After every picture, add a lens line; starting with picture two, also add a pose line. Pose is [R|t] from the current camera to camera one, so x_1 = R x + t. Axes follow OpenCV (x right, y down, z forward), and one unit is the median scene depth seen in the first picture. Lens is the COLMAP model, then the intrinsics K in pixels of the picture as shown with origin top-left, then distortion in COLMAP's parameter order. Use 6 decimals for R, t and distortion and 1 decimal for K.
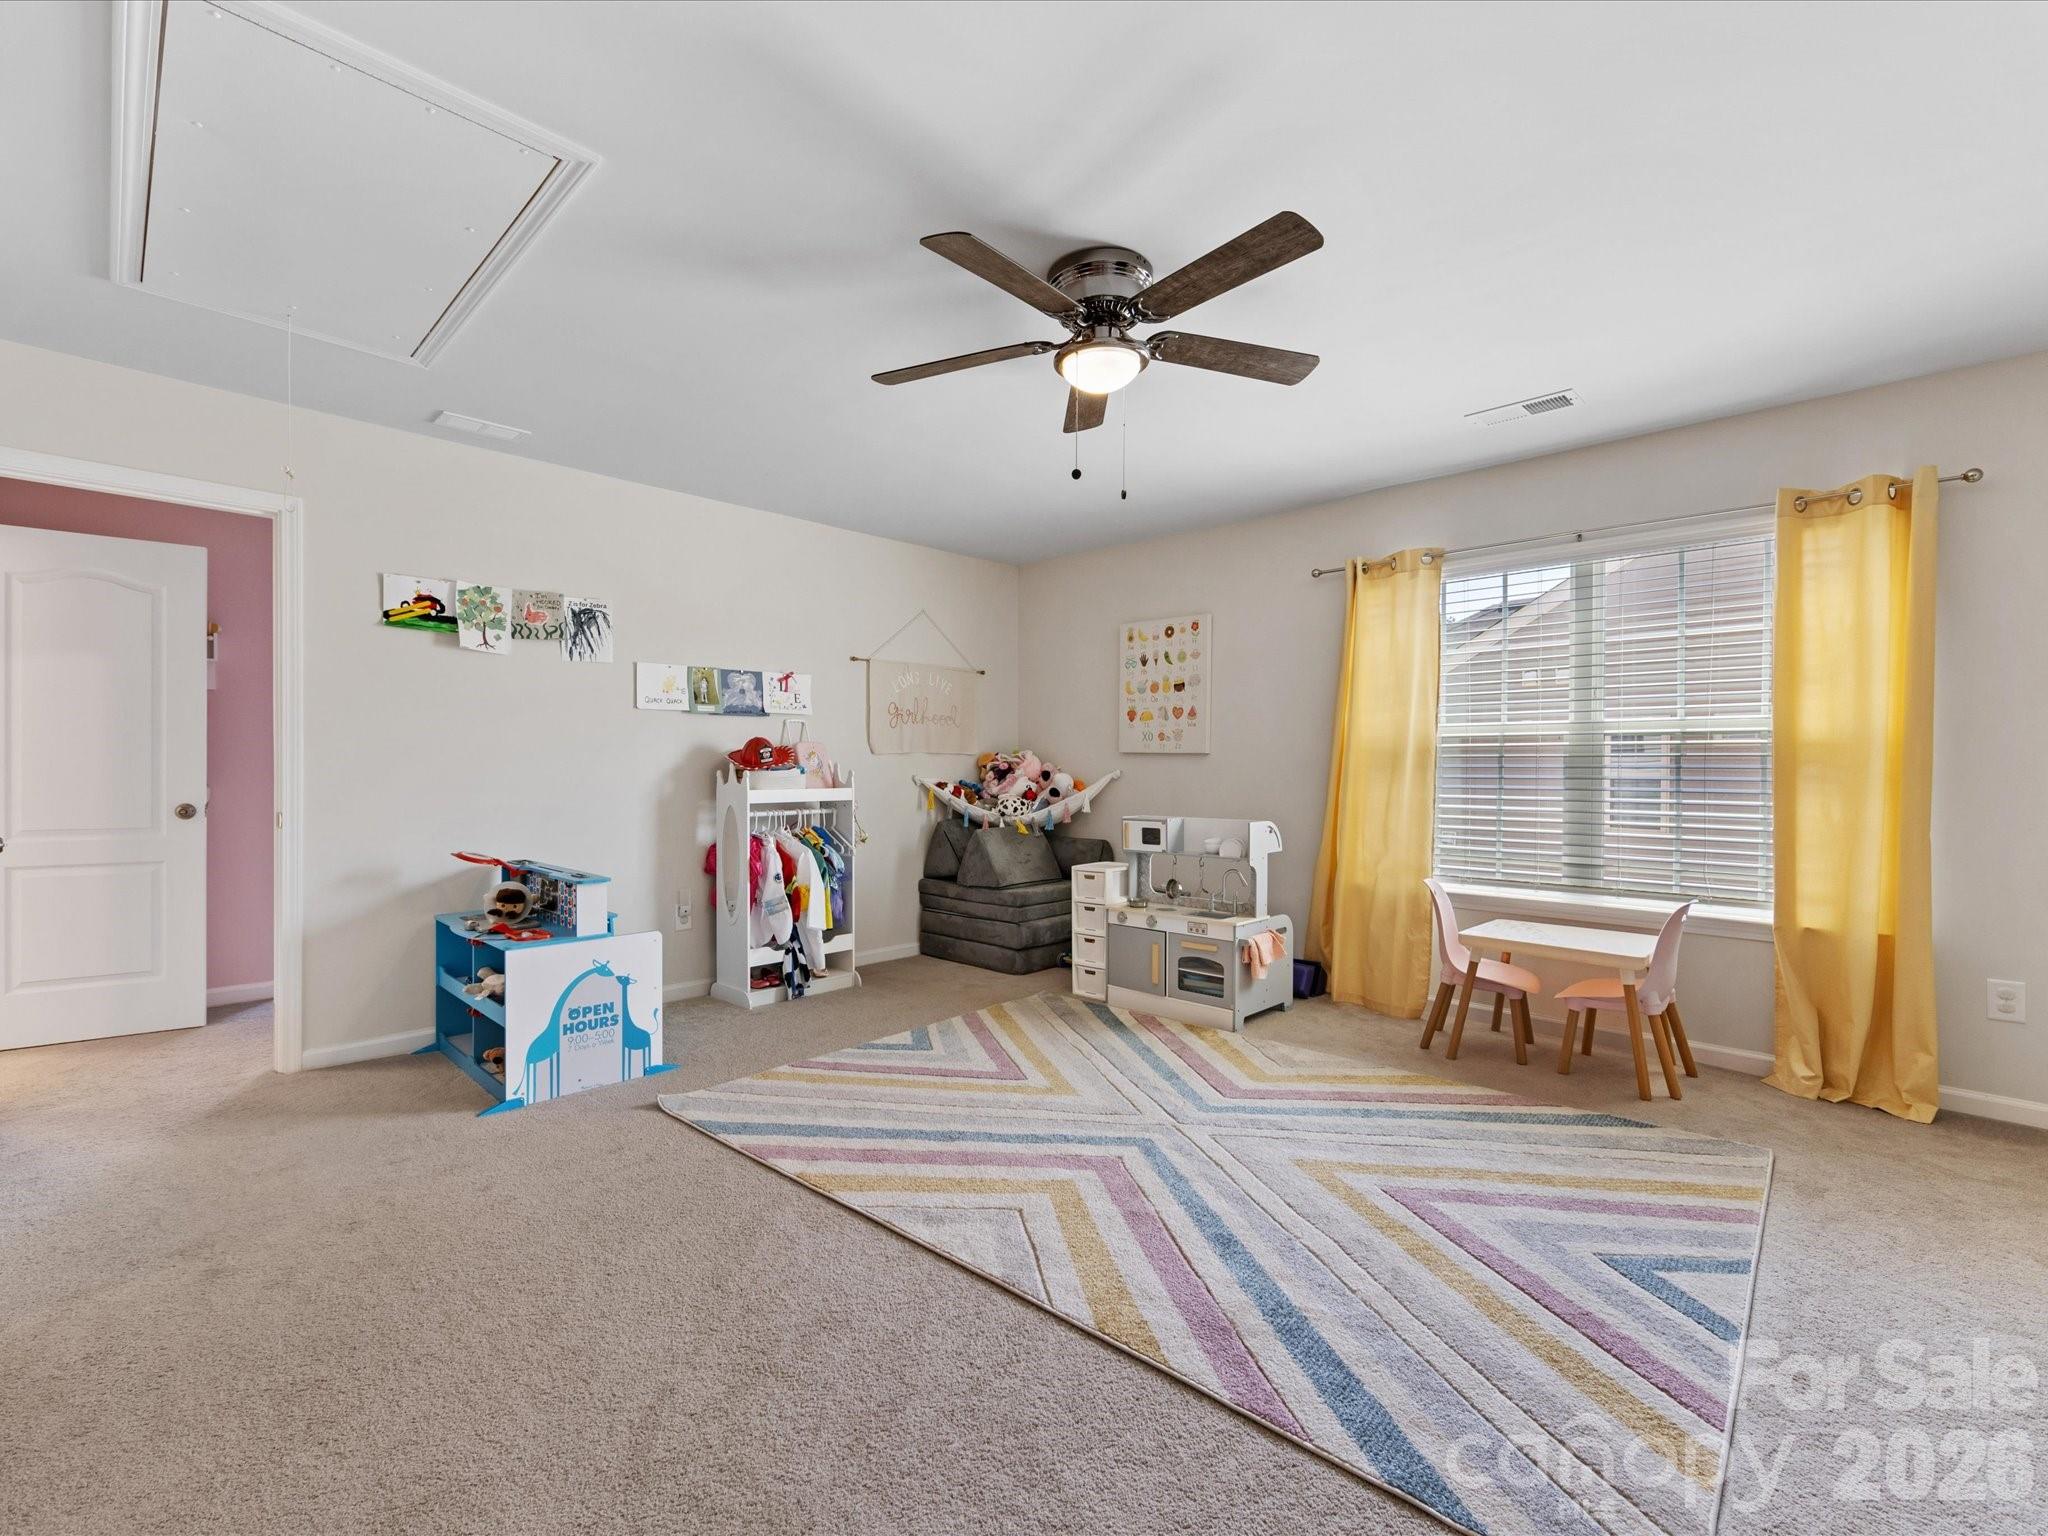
lens RADIAL K [[901.8, 0, 1022.3], [0, 901.8, 769.1], [0, 0, 1]] dist [-0.002803, -0.000264]
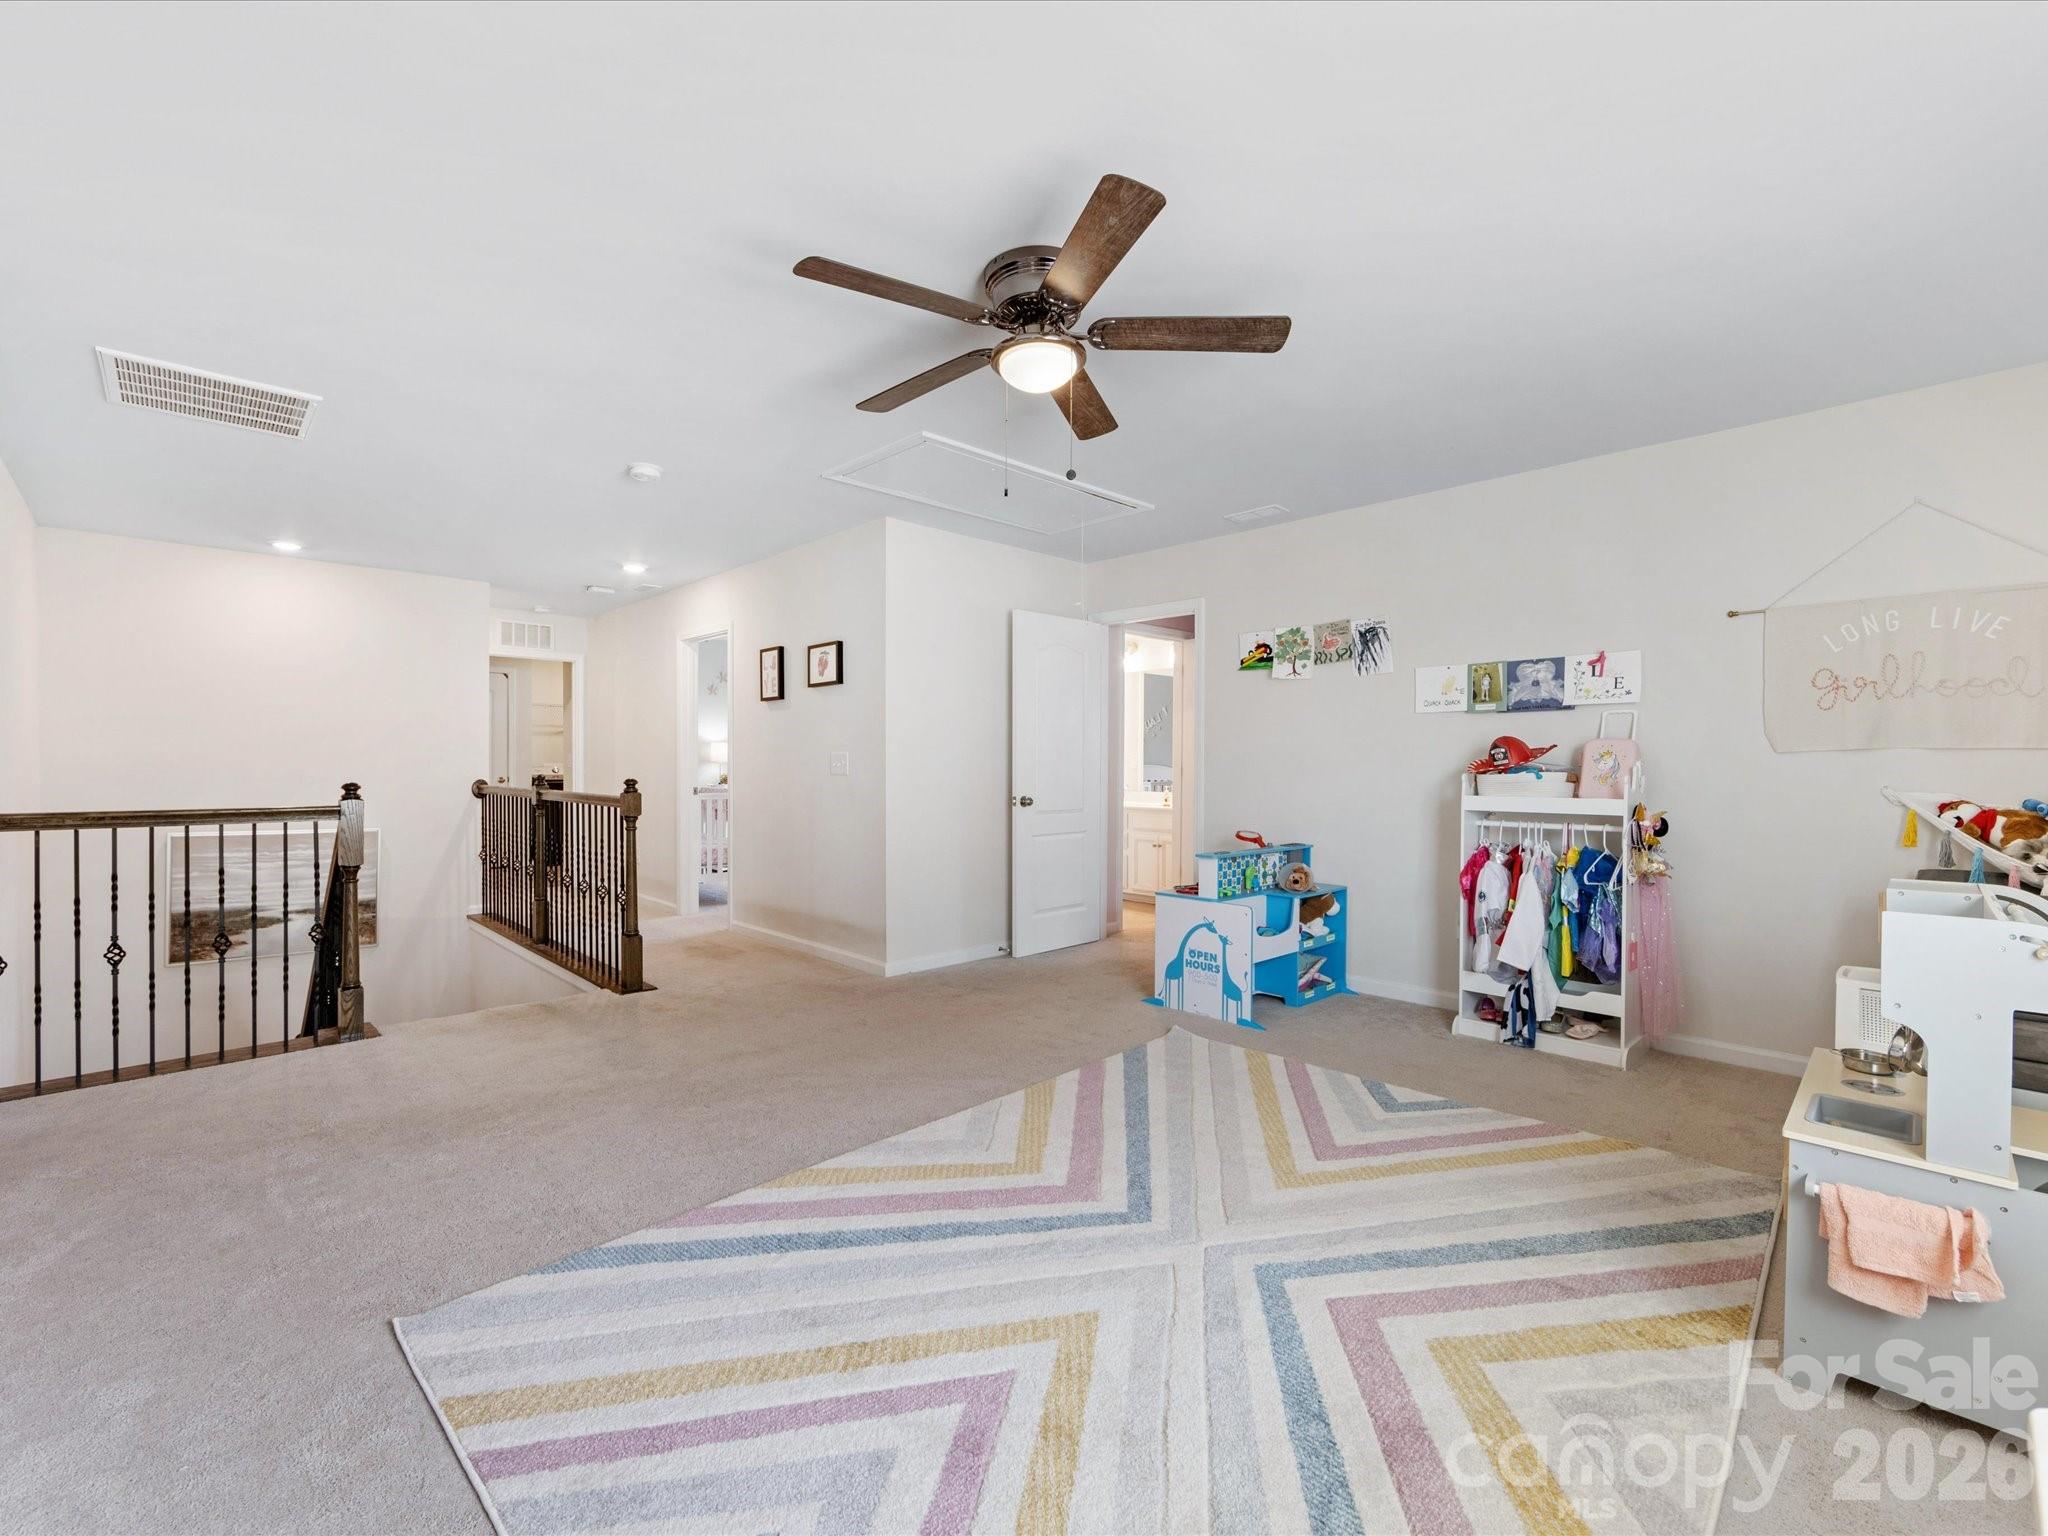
lens RADIAL K [[901.8, 0, 1022.3], [0, 901.8, 769.1], [0, 0, 1]] dist [-0.002803, -0.000264]
pose [[-0.033037, 0.002777, -0.999450, 0.700210], [-0.009585, 0.999949, 0.003095, -0.002028], [0.999408, 0.009682, -0.033009, 0.657062]]
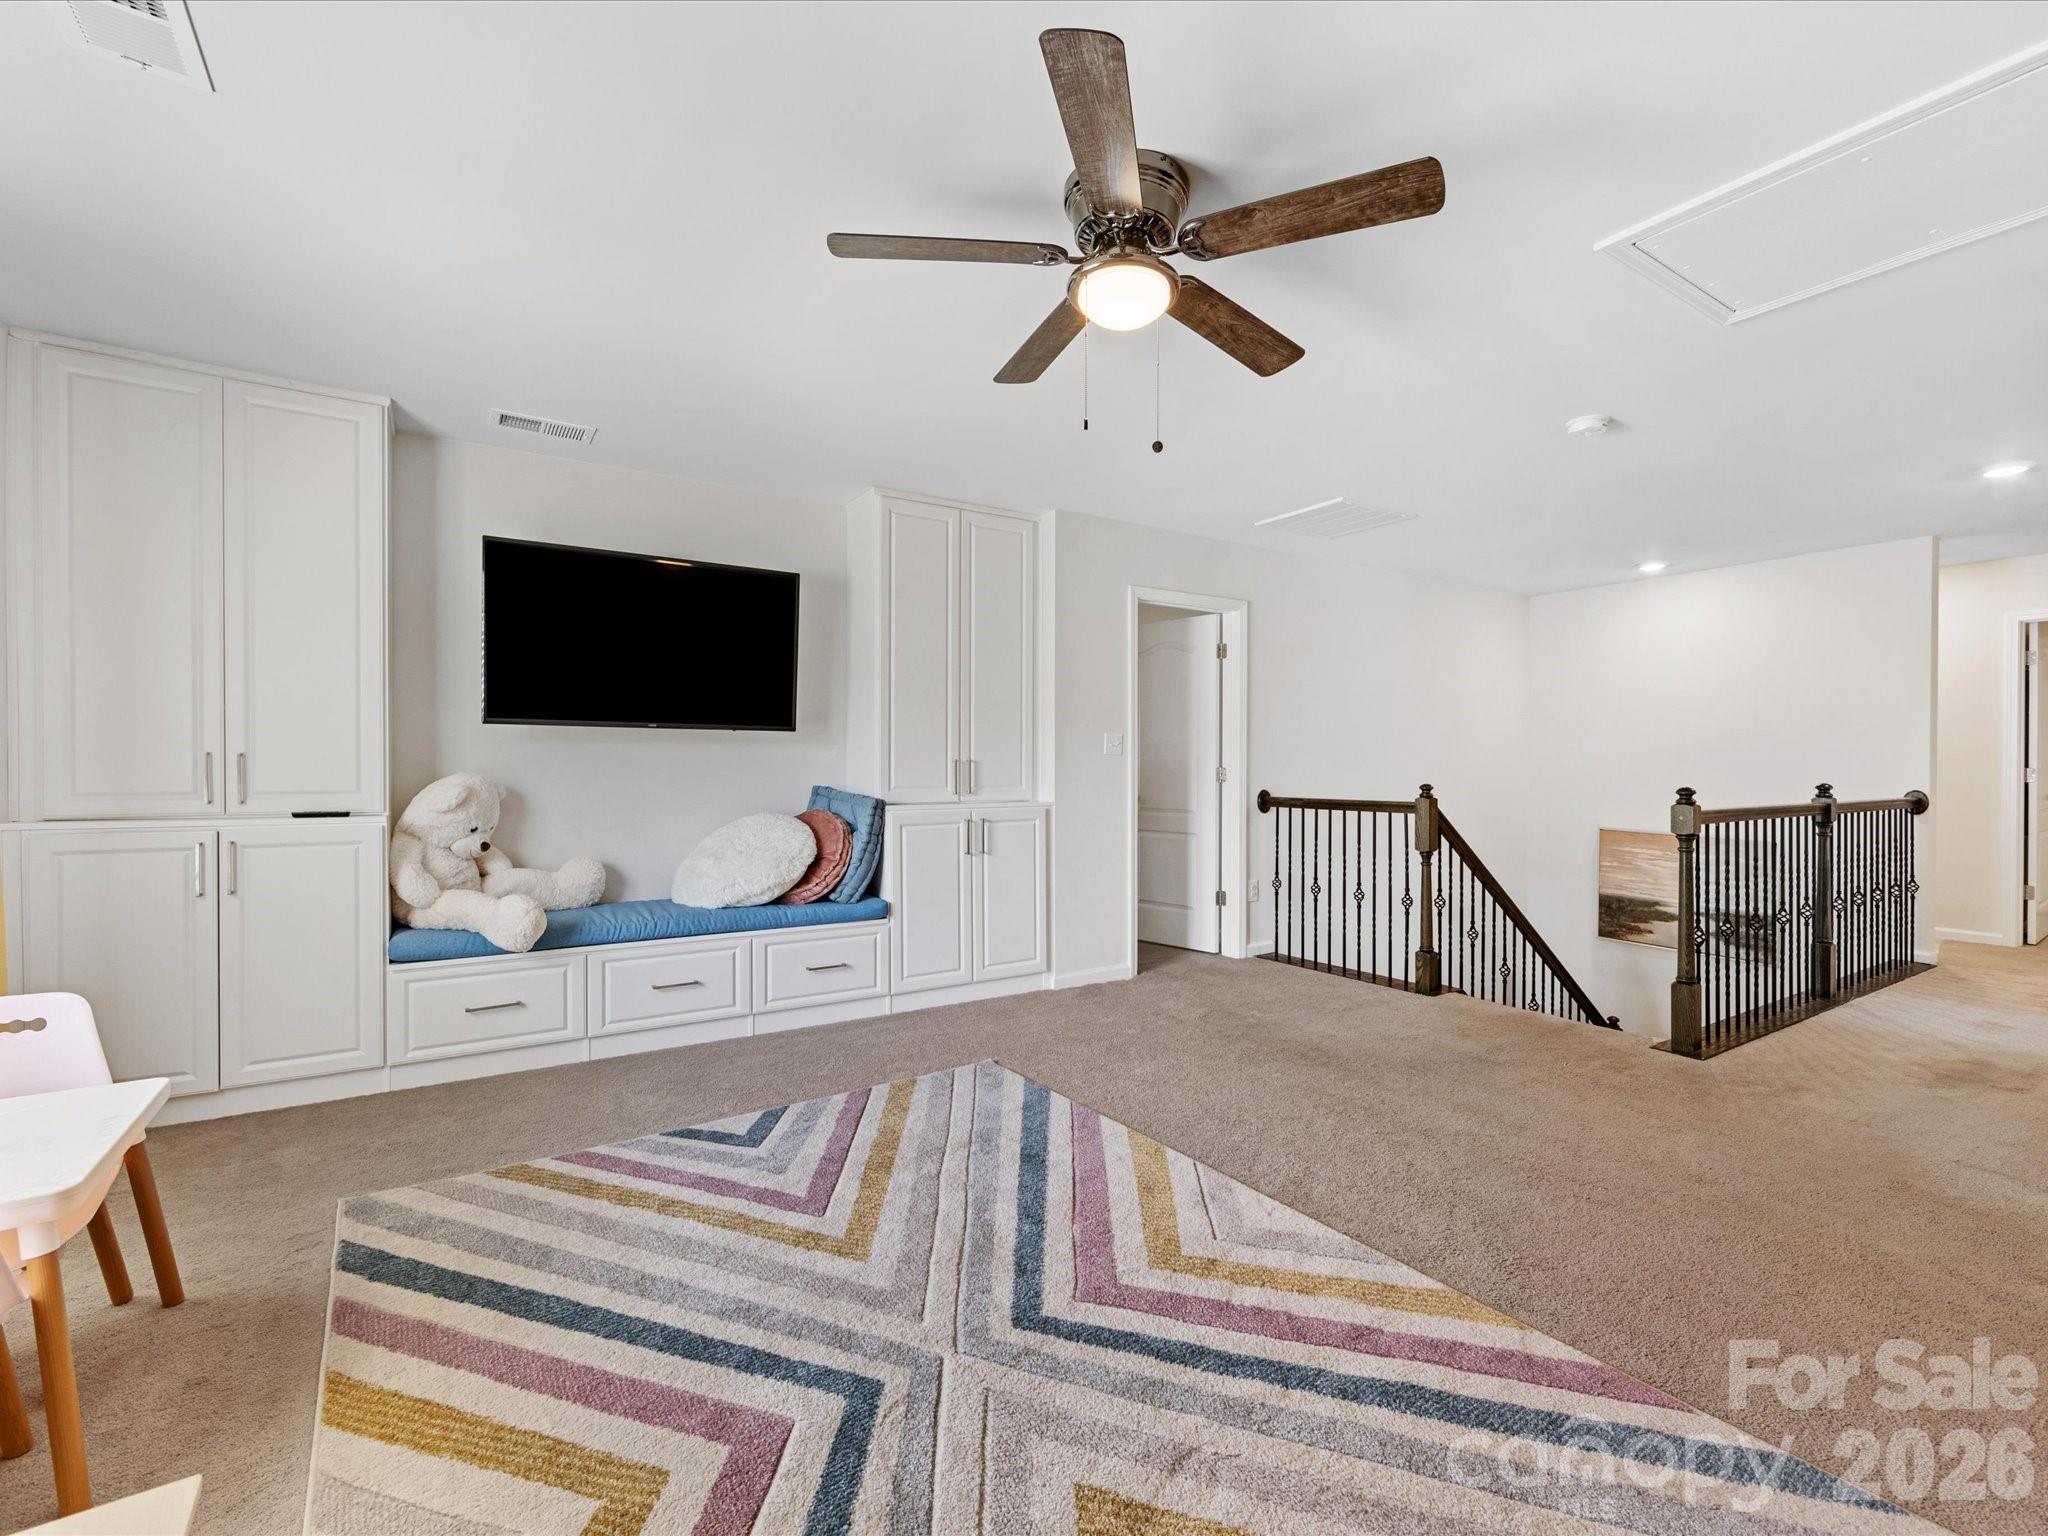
lens RADIAL K [[898.2, 0, 1024.3], [0, 898.2, 775.0], [0, 0, 1]] dist [-0.002191, -0.000693]
pose [[-0.974536, -0.008645, 0.224065, -0.008450], [-0.004793, 0.999831, 0.017731, -0.008105], [-0.224180, 0.016206, -0.974413, 1.190089]]
